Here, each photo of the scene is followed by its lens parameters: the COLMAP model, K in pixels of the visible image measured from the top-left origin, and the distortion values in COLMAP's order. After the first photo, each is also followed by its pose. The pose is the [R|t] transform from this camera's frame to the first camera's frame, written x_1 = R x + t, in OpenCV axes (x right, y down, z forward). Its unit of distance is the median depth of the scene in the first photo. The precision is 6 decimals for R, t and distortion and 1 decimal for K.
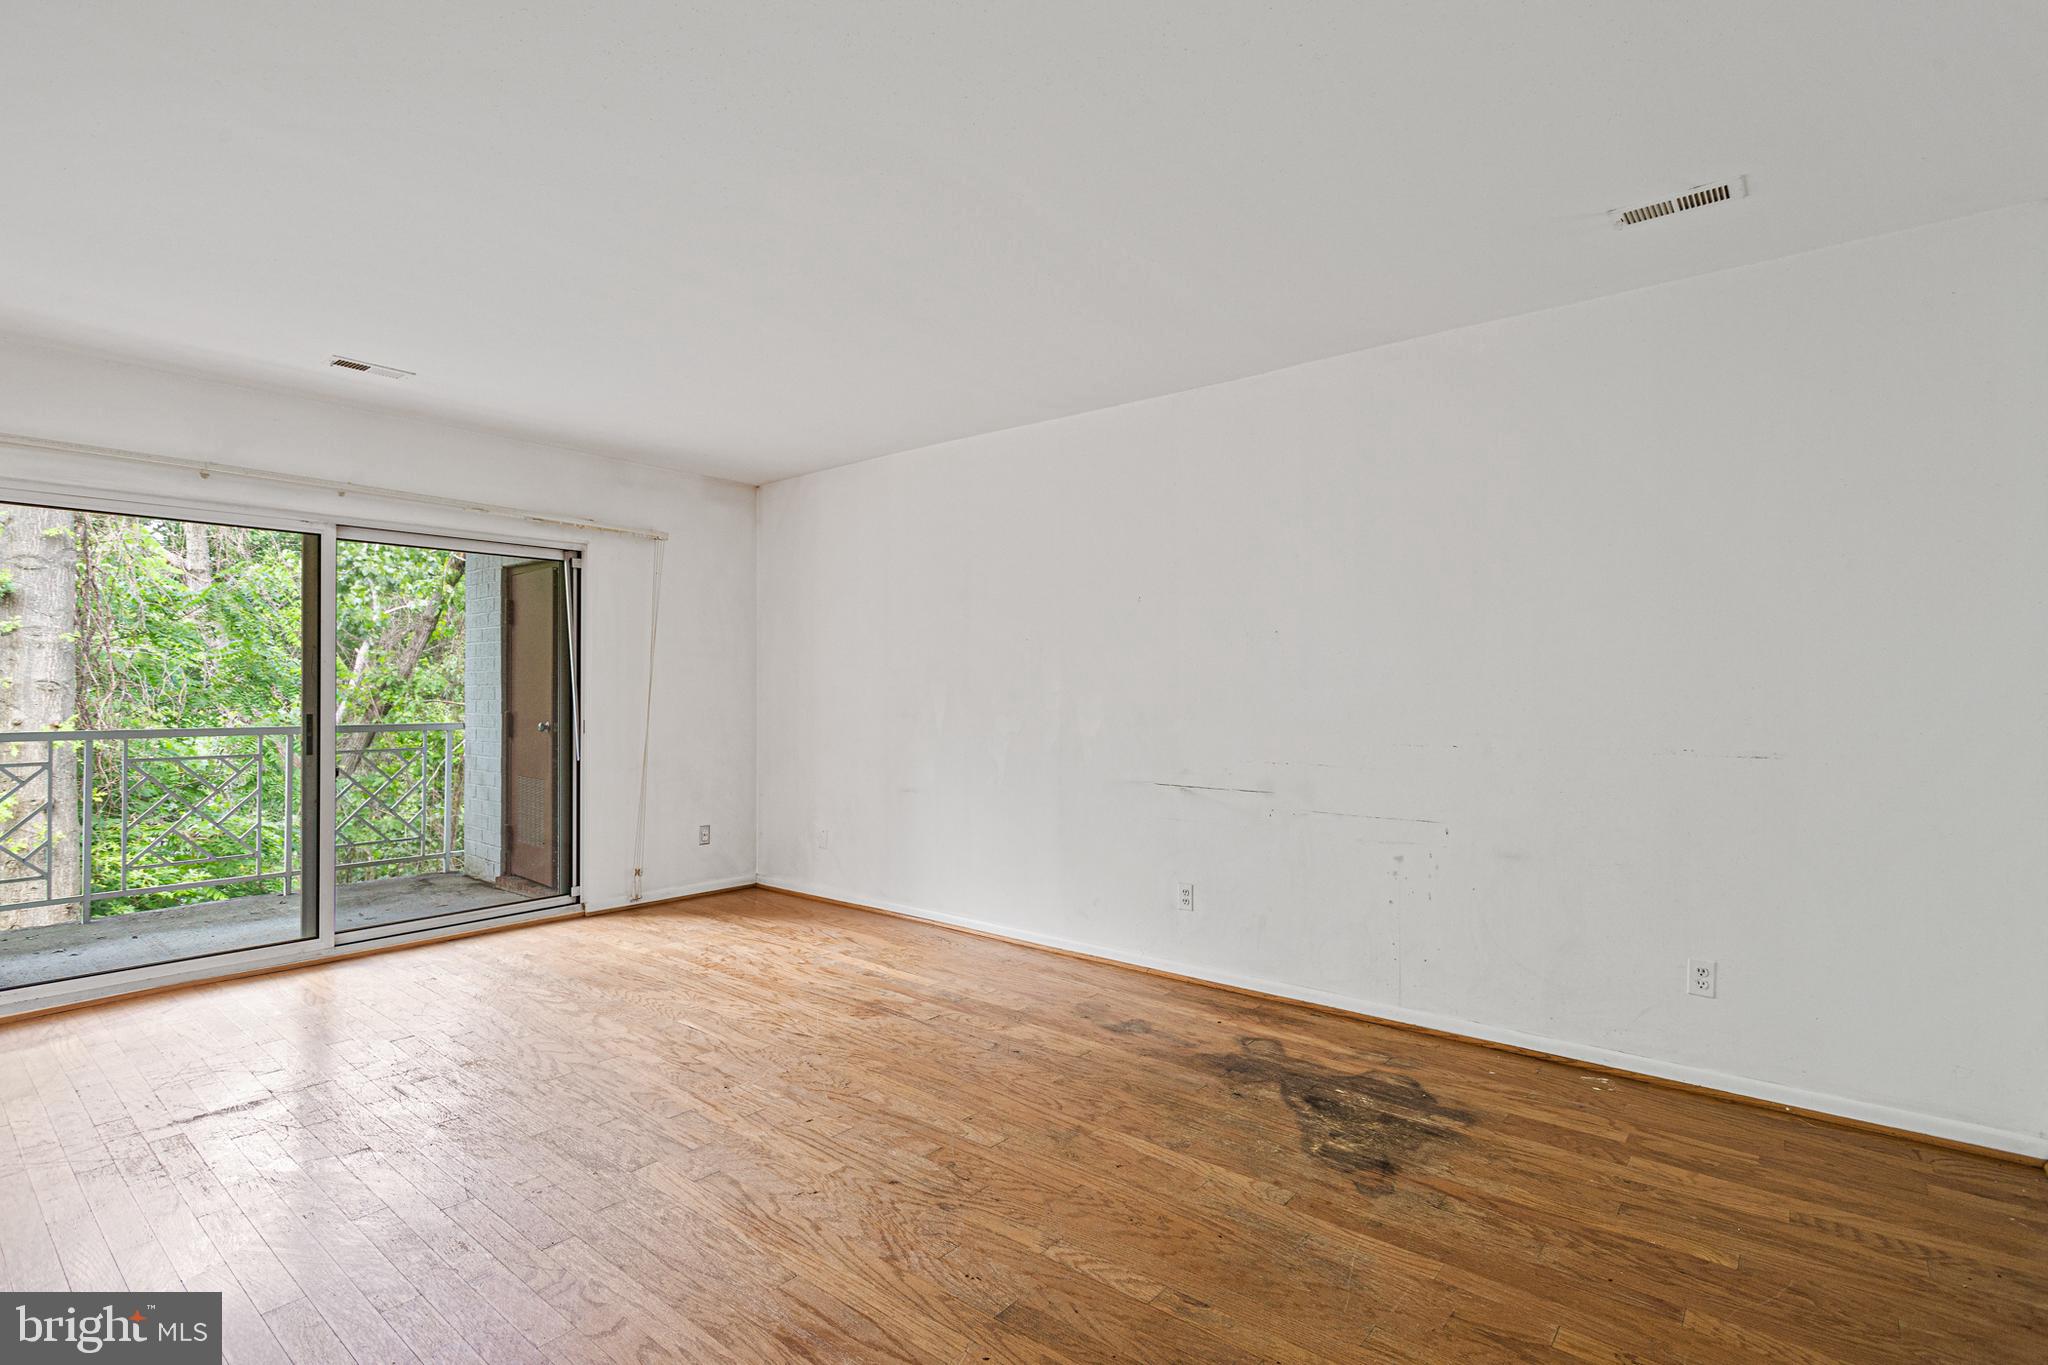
lens RADIAL K [[984.7, 0, 1012.9], [0, 984.7, 679.1], [0, 0, 1]] dist [0.001580, 0.000093]
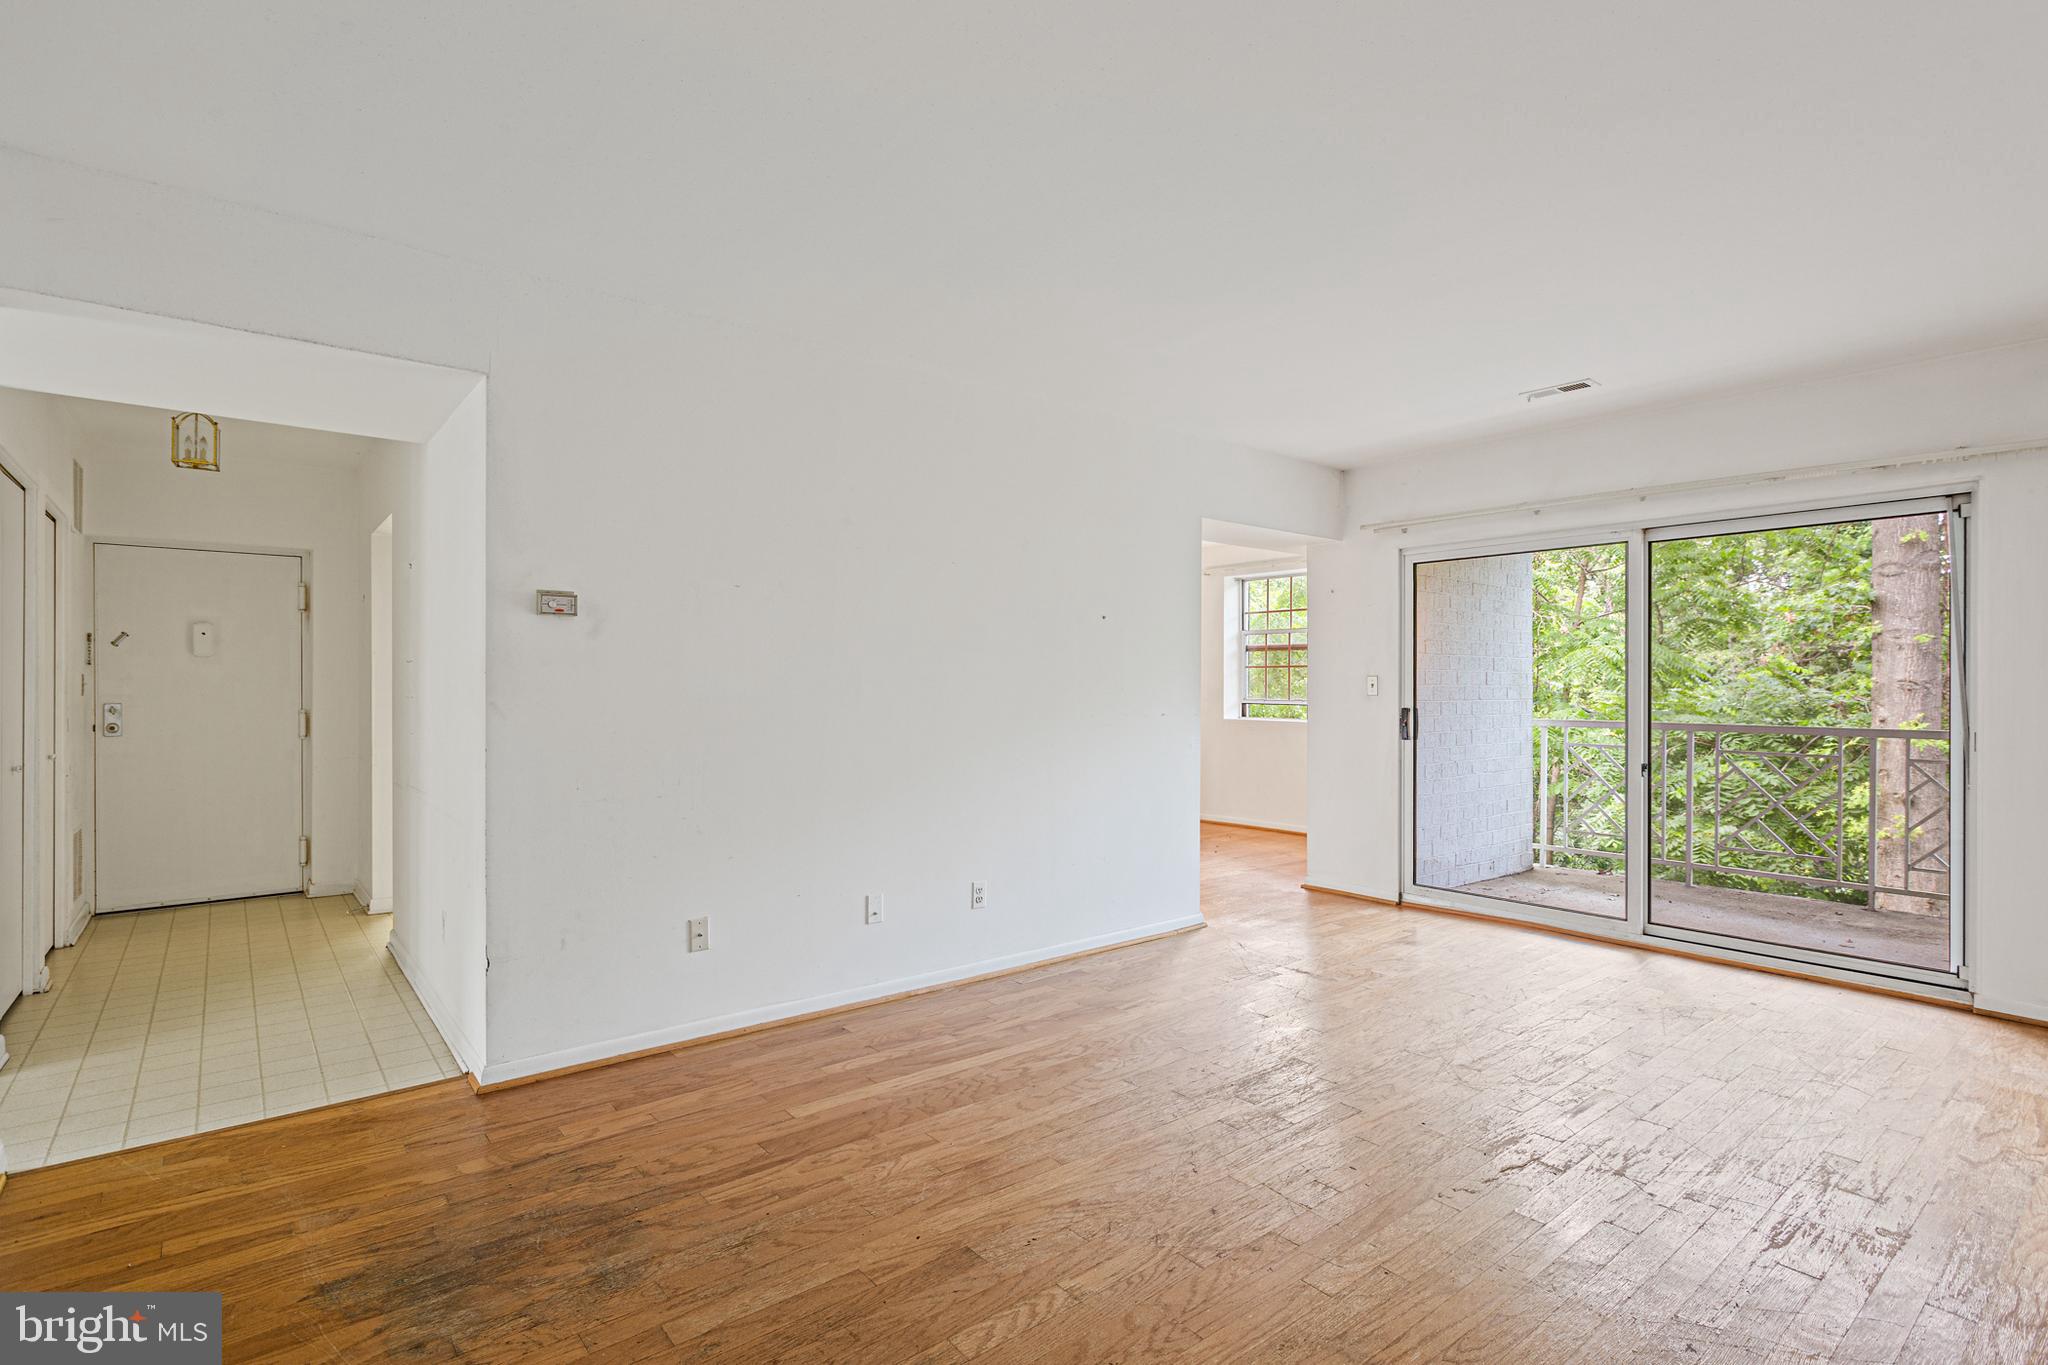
lens RADIAL K [[984.7, 0, 1013.5], [0, 984.7, 689.3], [0, 0, 1]] dist [0.001580, 0.000093]
pose [[-0.205928, 0.001594, -0.978566, 0.241688], [0.007650, 0.999971, 0.000019, 0.003651], [0.978537, -0.007482, -0.205934, 0.292268]]
